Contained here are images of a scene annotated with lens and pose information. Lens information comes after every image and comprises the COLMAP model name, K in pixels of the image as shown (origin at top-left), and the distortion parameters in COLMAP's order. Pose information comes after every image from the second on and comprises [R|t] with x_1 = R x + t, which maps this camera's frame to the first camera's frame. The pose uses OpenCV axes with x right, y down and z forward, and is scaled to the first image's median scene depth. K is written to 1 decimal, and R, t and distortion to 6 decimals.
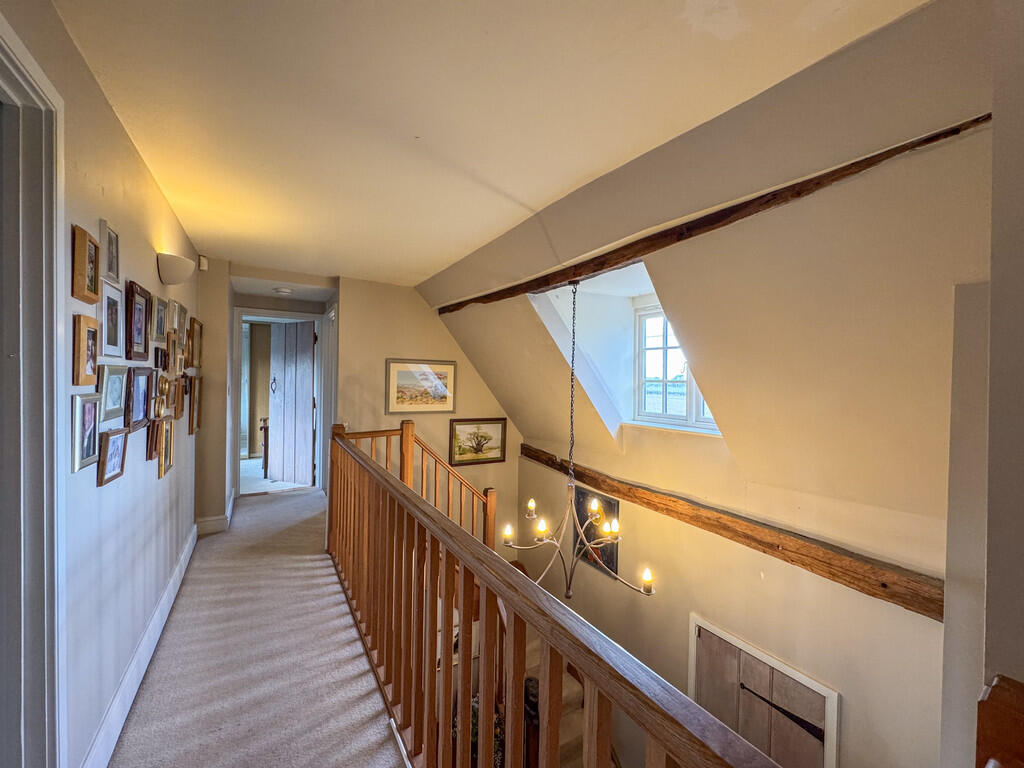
lens RADIAL K [[410.7, 0, 510.6], [0, 410.7, 381.5], [0, 0, 1]] dist [-0.001428, -0.000288]
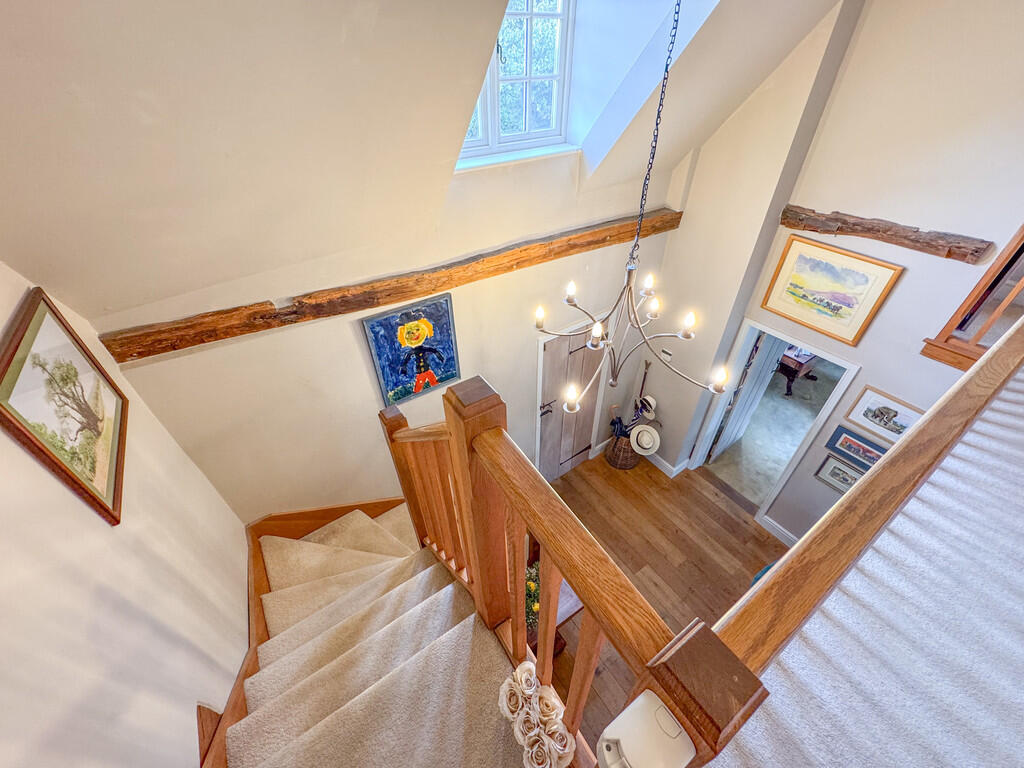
lens RADIAL K [[410.7, 0, 512.5], [0, 410.7, 382.4], [0, 0, 1]] dist [-0.001428, -0.000288]
pose [[-0.051298, -0.646597, 0.761105, -0.500948], [0.019436, 0.761317, 0.648088, -0.070812], [-0.998494, 0.048039, -0.026486, 1.161374]]
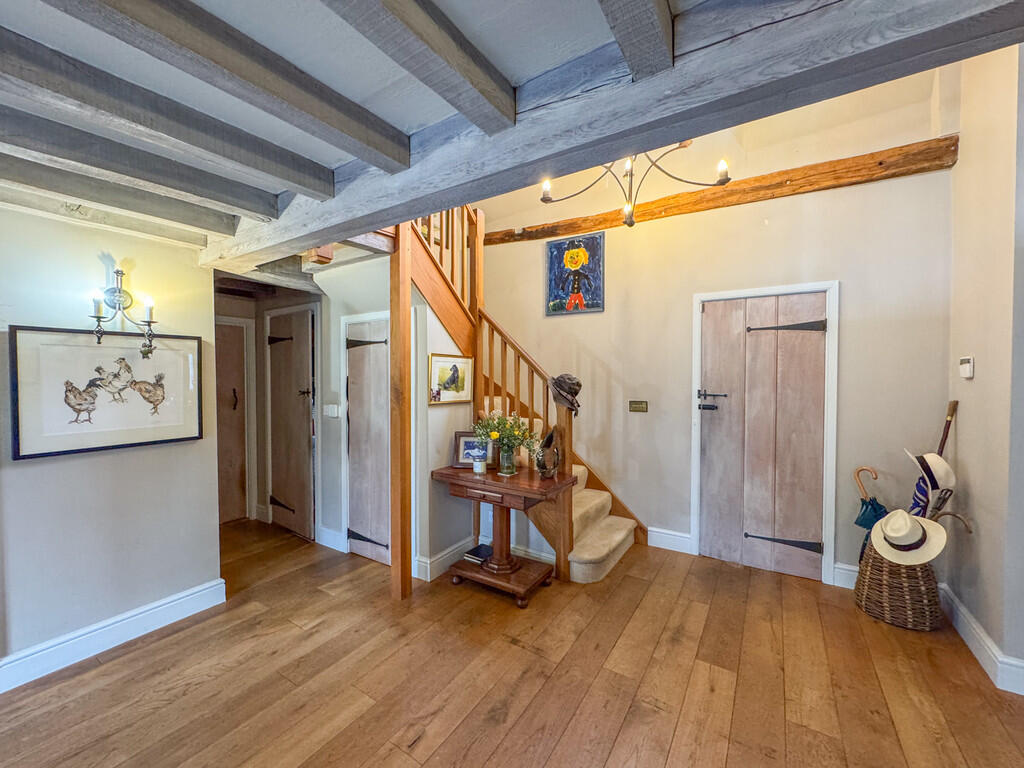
lens RADIAL K [[410.7, 0, 512.2], [0, 410.7, 380.7], [0, 0, 1]] dist [-0.001428, -0.000288]
pose [[0.899620, -0.024179, 0.436004, -0.483856], [0.018384, 0.999678, 0.017505, 0.800690], [-0.436287, -0.007732, 0.899775, 0.251798]]
